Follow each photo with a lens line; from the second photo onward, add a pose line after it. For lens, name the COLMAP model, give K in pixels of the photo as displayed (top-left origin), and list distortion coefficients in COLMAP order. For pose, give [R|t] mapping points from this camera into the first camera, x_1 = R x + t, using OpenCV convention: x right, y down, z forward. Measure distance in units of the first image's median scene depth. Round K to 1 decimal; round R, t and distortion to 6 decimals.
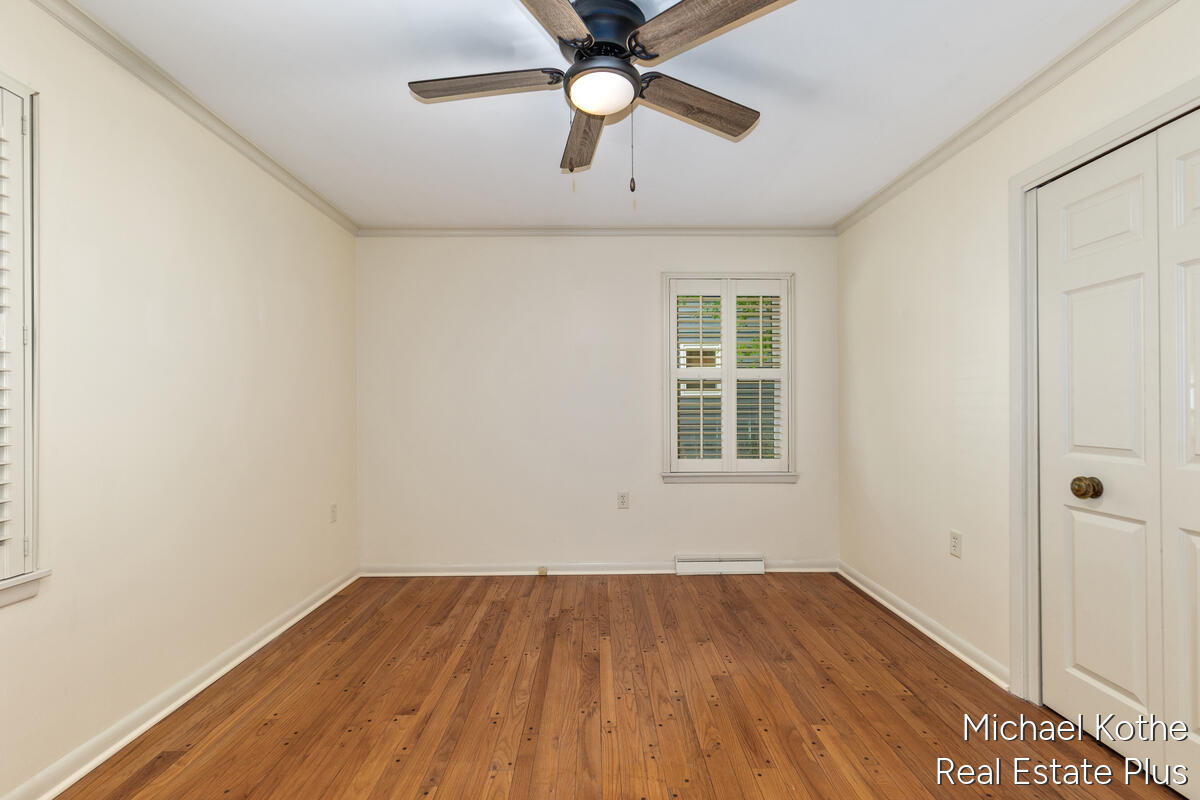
lens RADIAL K [[538.5, 0, 603.6], [0, 538.5, 399.6], [0, 0, 1]] dist [0.000386, 0.000202]
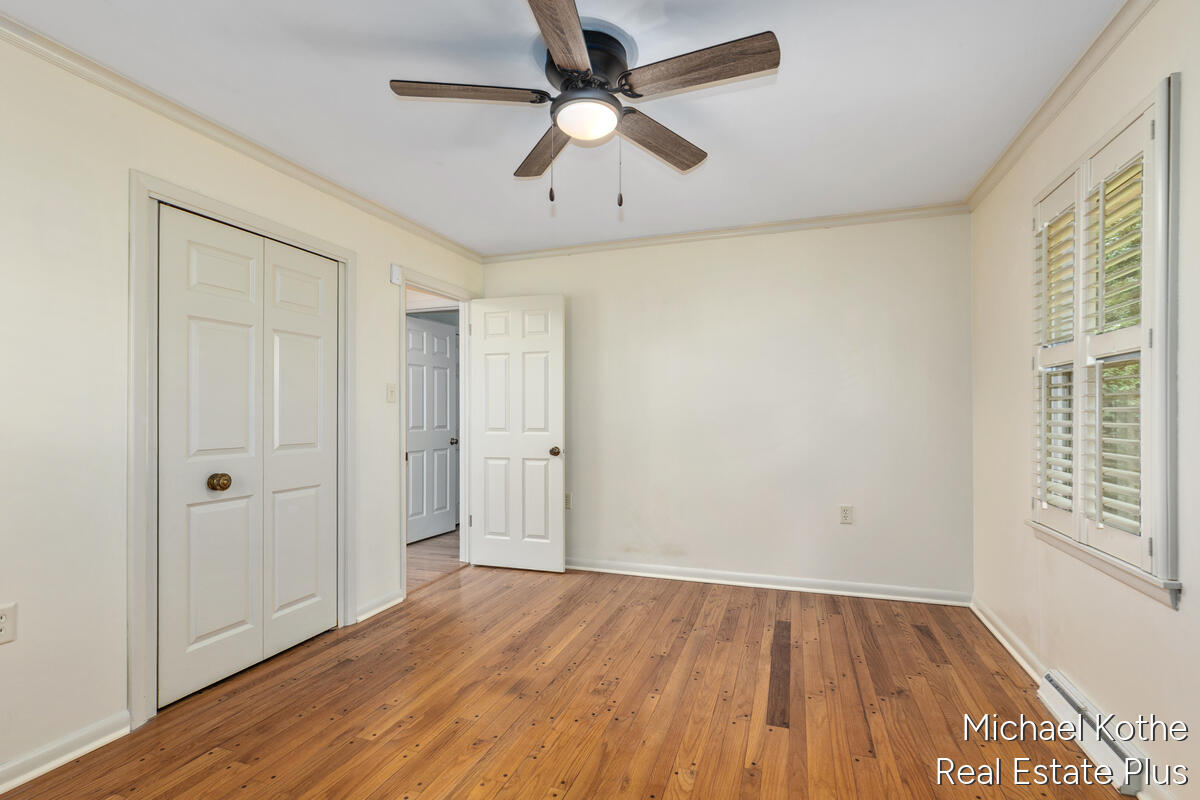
lens RADIAL K [[538.5, 0, 604.3], [0, 538.5, 409.9], [0, 0, 1]] dist [0.000386, 0.000202]
pose [[-0.935767, 0.009656, 0.352486, -0.374576], [0.004142, 0.999857, -0.016396, 0.019659], [-0.352594, -0.013883, -0.935673, 1.834172]]
